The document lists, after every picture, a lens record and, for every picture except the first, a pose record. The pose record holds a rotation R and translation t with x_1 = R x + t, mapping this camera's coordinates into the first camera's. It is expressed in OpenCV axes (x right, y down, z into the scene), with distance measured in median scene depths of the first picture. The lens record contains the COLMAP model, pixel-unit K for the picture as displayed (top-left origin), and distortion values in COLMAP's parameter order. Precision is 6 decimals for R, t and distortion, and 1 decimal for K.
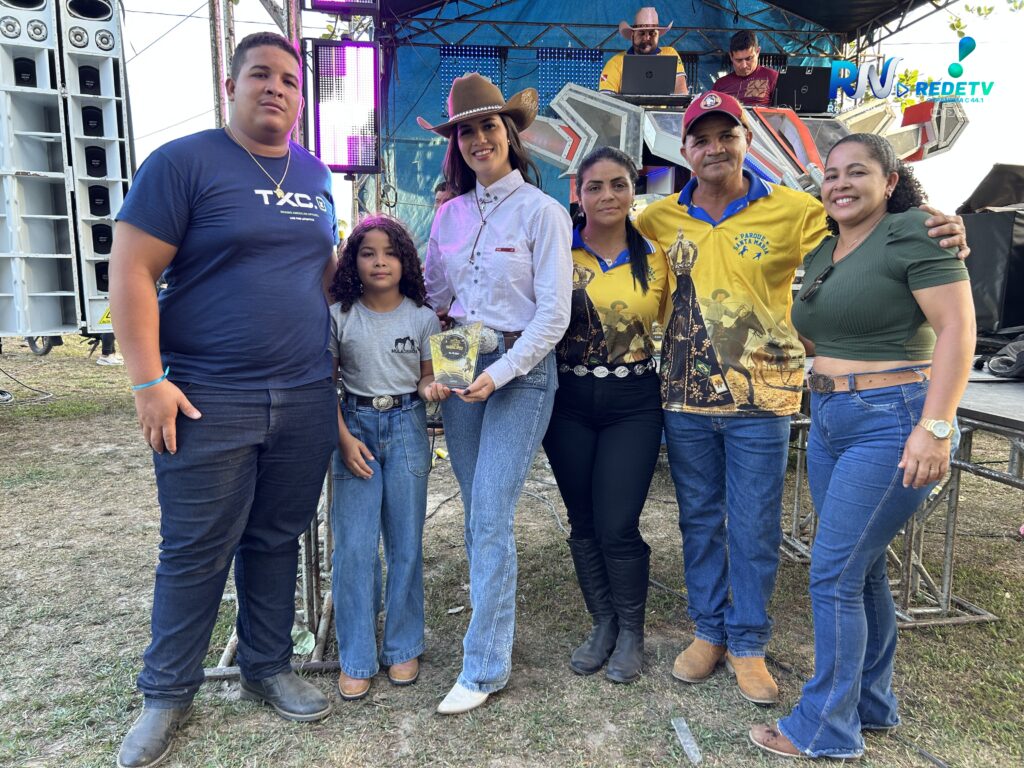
lens RADIAL K [[776.9, 0, 508.8], [0, 776.9, 383.7], [0, 0, 1]] dist [0.042005, -0.044817]
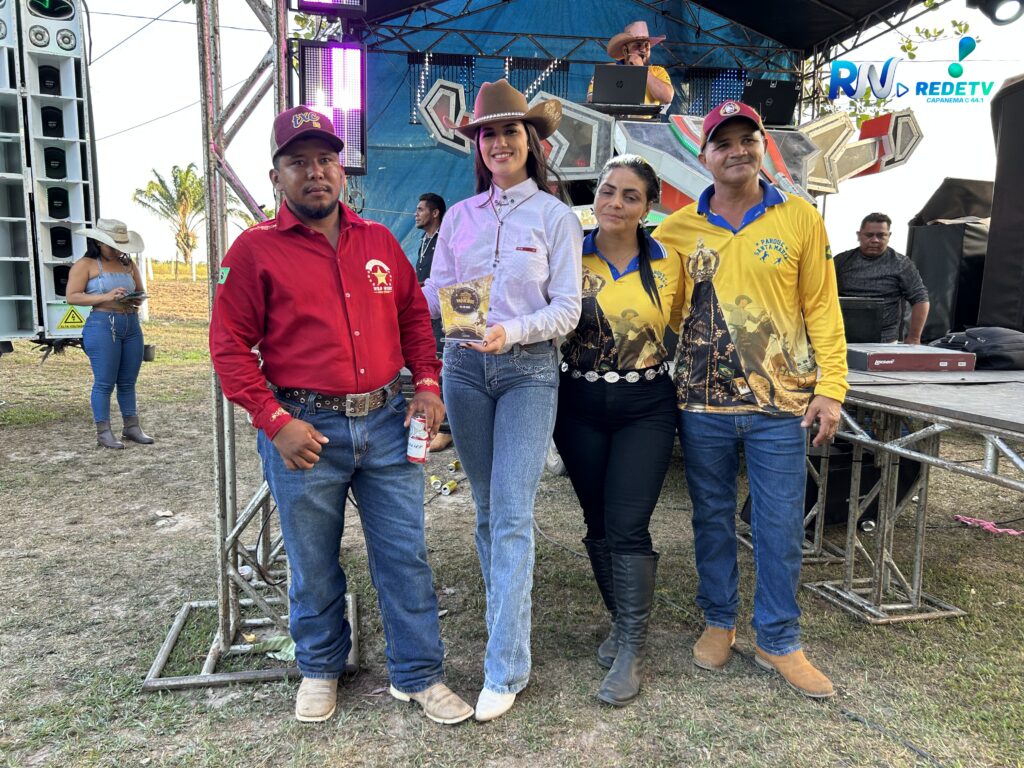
lens RADIAL K [[776.9, 0, 506.3], [0, 776.9, 382.4], [0, 0, 1]] dist [0.042005, -0.044817]
pose [[0.998624, -0.000571, 0.052435, -0.020062], [0.001298, 0.999903, -0.013838, 0.005215], [-0.052422, 0.013887, 0.998528, -0.001764]]
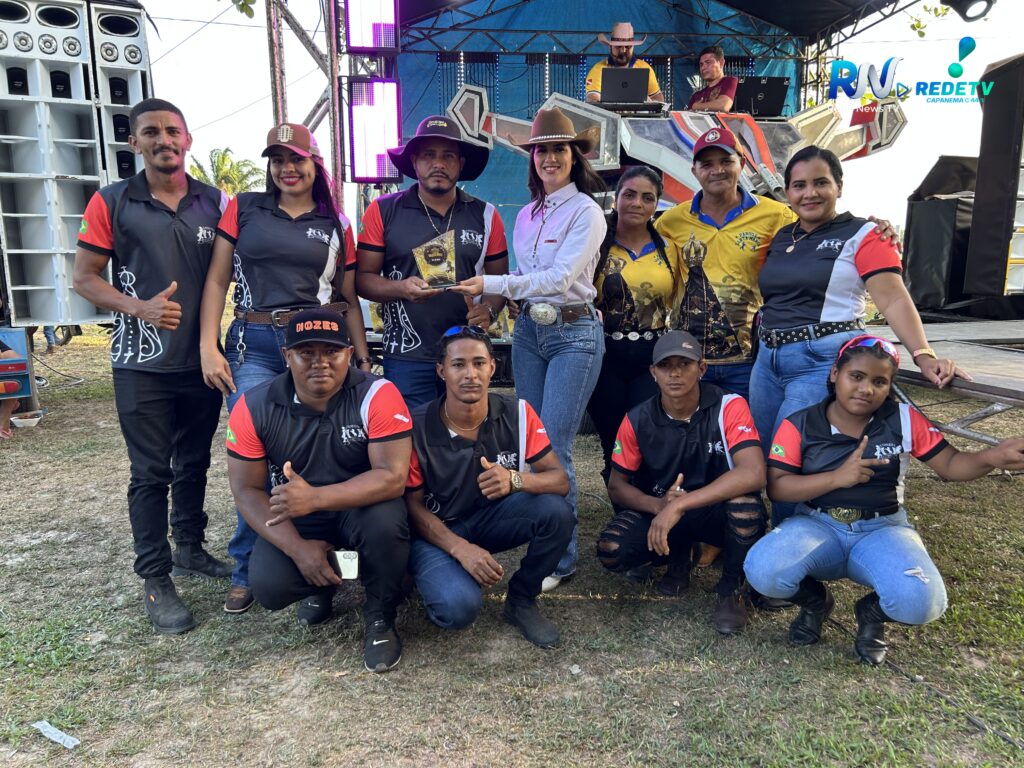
lens RADIAL K [[776.9, 0, 519.3], [0, 776.9, 380.1], [0, 0, 1]] dist [0.042005, -0.044817]
pose [[0.999608, -0.017884, 0.021546, -0.005927], [0.017632, 0.999774, 0.011871, 0.017530], [-0.021754, -0.011487, 0.999697, -0.133341]]
